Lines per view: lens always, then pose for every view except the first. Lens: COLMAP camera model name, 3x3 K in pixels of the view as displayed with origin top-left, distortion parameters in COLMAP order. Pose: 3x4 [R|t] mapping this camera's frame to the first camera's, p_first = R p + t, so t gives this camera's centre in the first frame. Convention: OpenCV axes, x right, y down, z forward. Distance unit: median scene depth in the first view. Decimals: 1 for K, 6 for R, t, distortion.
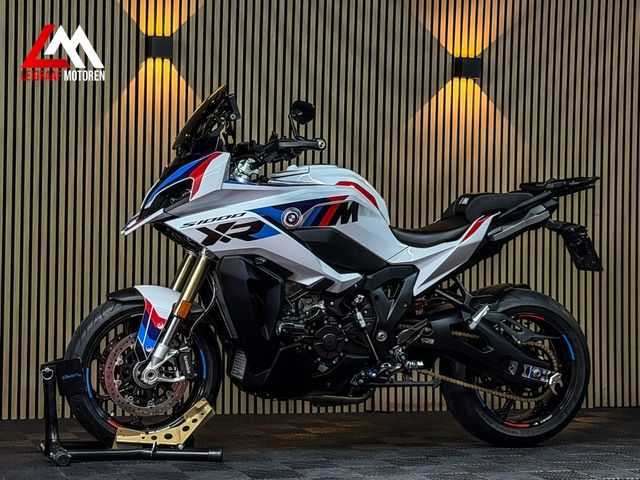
lens RADIAL K [[1444.4, 0, 302.2], [0, 1444.4, 231.0], [0, 0, 1]] dist [0.122461, 0.000000]
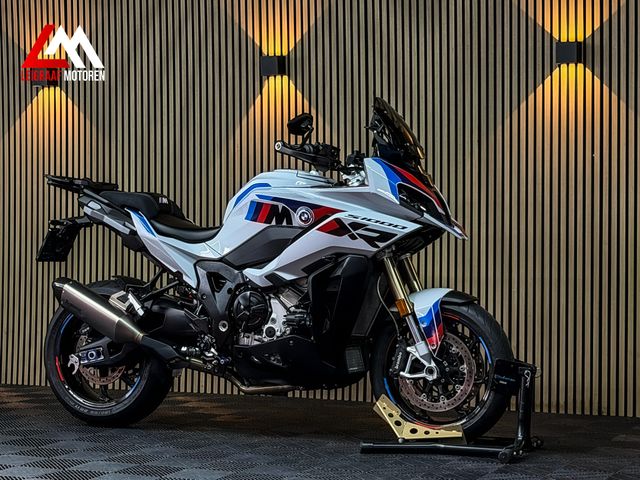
lens RADIAL K [[1420.5, 0, 324.8], [0, 1420.5, 228.1], [0, 0, 1]] dist [0.129513, 0.000000]
pose [[0.751842, -0.018867, -0.659074, 0.769460], [0.019413, 0.999791, -0.006474, 0.006182], [0.659058, -0.007927, 0.752051, 0.243839]]
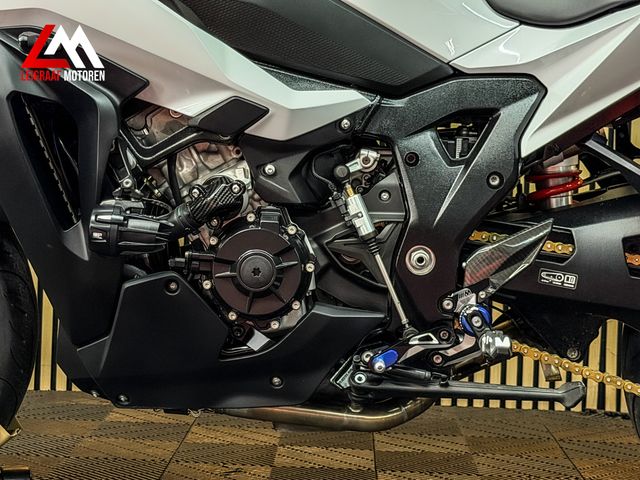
lens RADIAL K [[1444.4, 0, 316.0], [0, 1444.4, 238.4], [0, 0, 1]] dist [0.122461, 0.000000]
pose [[0.946687, 0.028964, -0.320849, 0.143710], [-0.011725, 0.998388, 0.055534, 0.044605], [0.321940, -0.048812, 0.945501, 0.615068]]
